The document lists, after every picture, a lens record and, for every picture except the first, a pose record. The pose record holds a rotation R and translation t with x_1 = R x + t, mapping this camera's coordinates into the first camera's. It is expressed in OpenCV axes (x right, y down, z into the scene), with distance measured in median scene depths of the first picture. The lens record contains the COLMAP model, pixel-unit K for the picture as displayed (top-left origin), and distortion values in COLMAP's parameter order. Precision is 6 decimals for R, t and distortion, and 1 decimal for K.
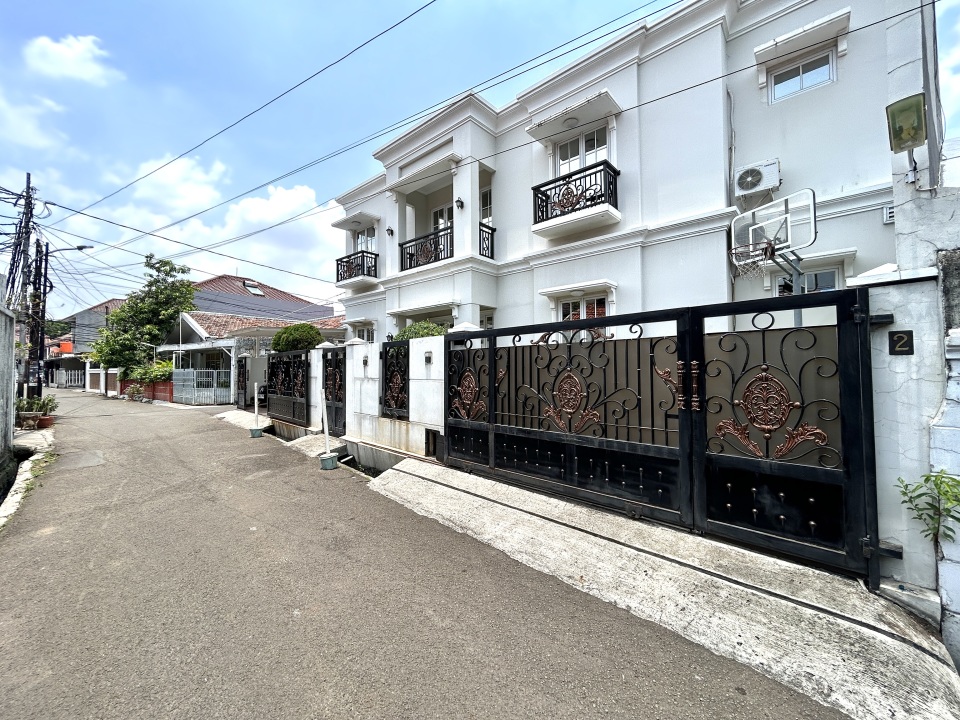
lens RADIAL K [[386.3, 0, 479.3], [0, 386.3, 362.5], [0, 0, 1]] dist [0.002085, 0.000154]
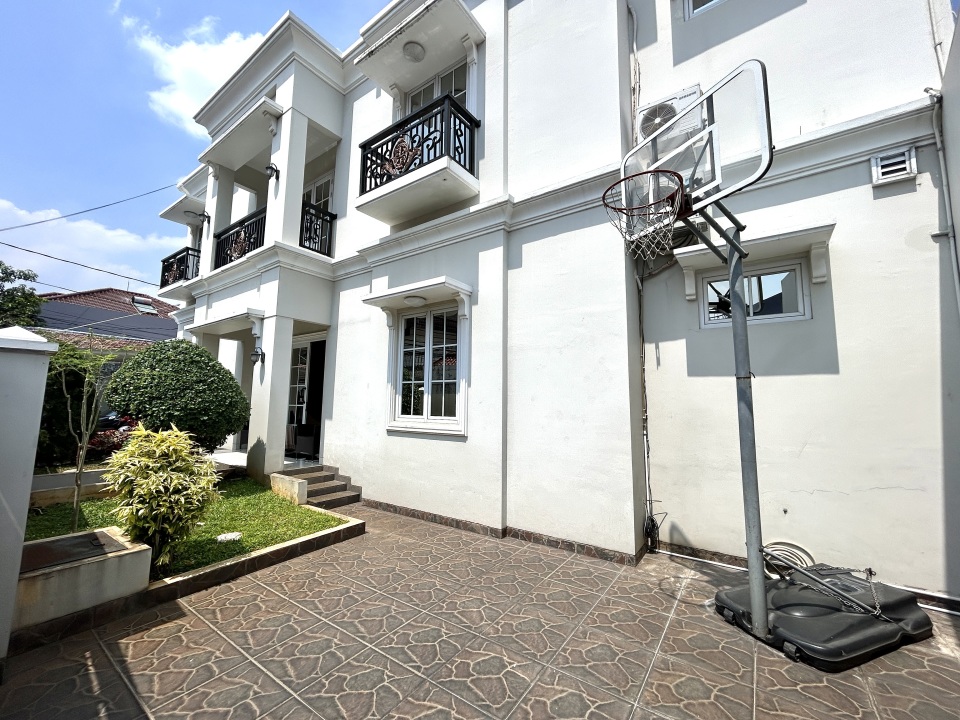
lens RADIAL K [[386.3, 0, 478.8], [0, 386.3, 360.4], [0, 0, 1]] dist [0.002085, 0.000154]
pose [[0.995136, 0.031662, 0.093284, 0.293795], [-0.022731, 0.995189, -0.095296, -0.024785], [-0.095852, 0.092713, 0.991068, 0.360790]]
